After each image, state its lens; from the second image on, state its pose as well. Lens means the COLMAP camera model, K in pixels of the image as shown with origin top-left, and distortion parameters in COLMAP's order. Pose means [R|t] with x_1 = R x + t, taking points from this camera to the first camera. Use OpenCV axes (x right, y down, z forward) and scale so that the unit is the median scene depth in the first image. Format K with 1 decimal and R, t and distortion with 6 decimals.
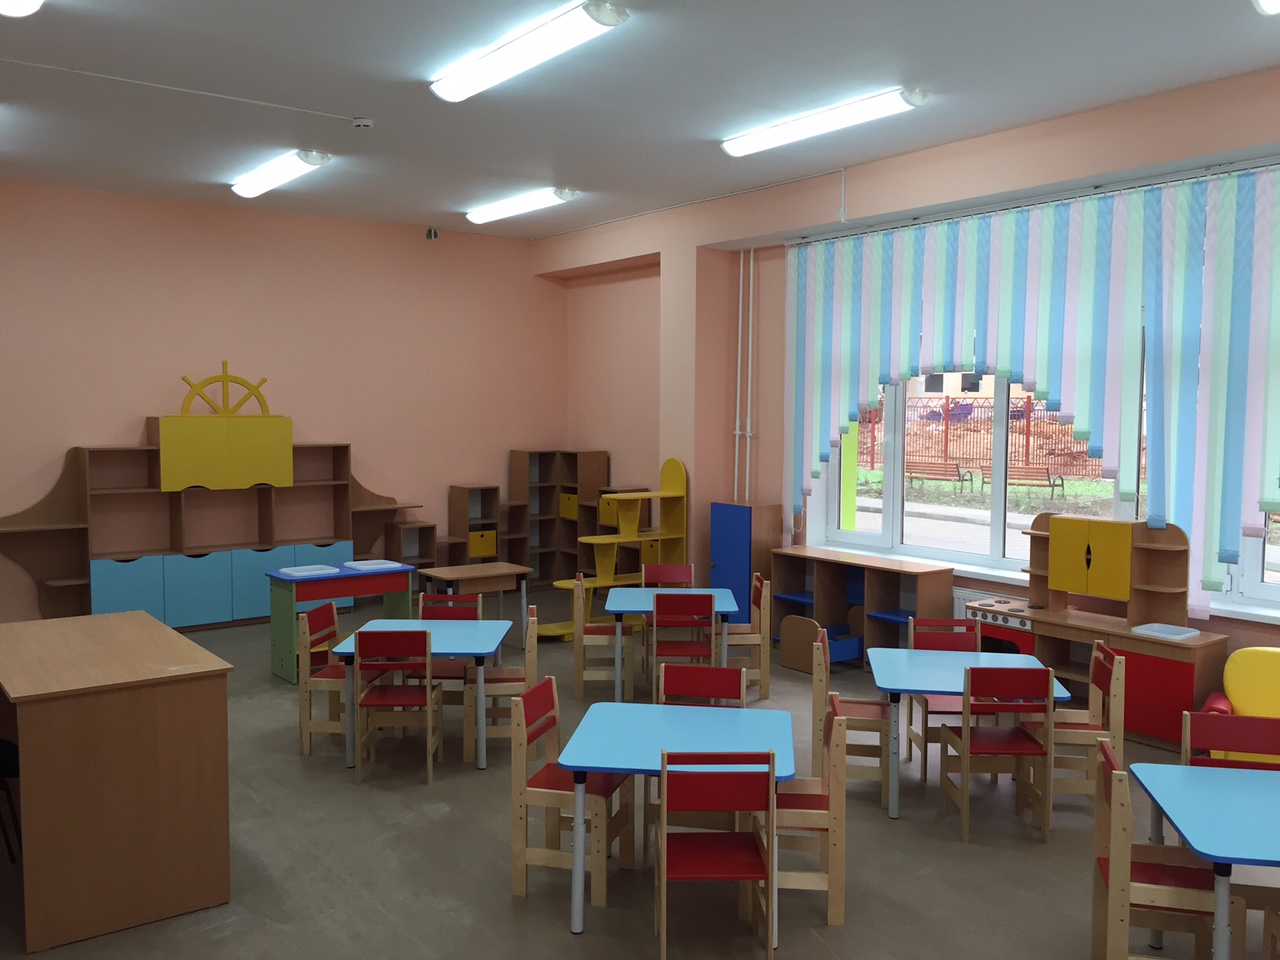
lens RADIAL K [[1081.1, 0, 635.4], [0, 1081.1, 472.8], [0, 0, 1]] dist [0.054572, -0.058892]
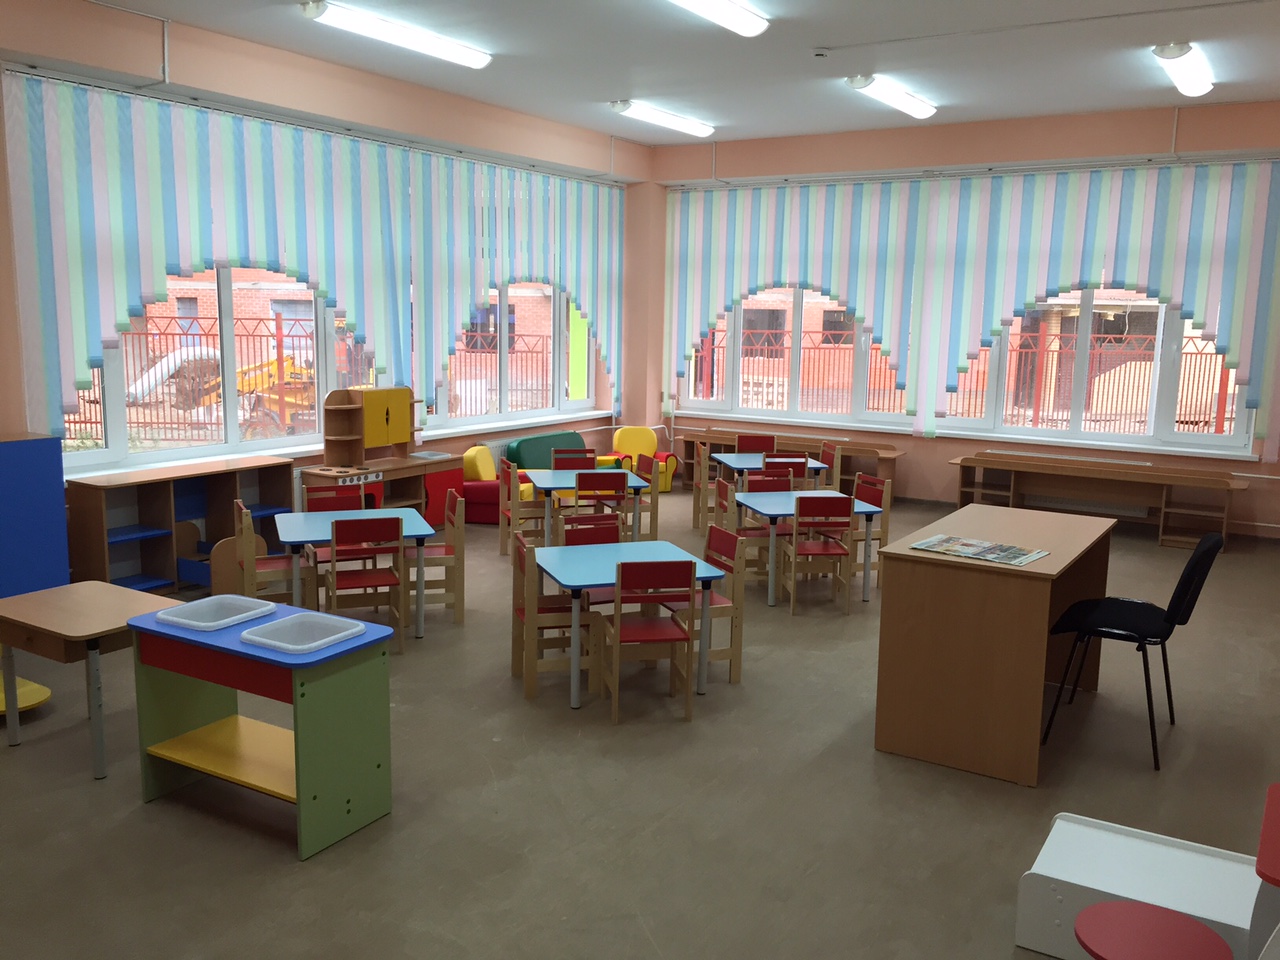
lens RADIAL K [[1081.1, 0, 634.9], [0, 1081.1, 487.9], [0, 0, 1]] dist [0.054572, -0.058892]
pose [[-0.354774, -0.155116, 0.921995, -0.861984], [0.046212, 0.982027, 0.182997, -0.062063], [-0.933809, 0.107530, -0.341229, 1.073821]]
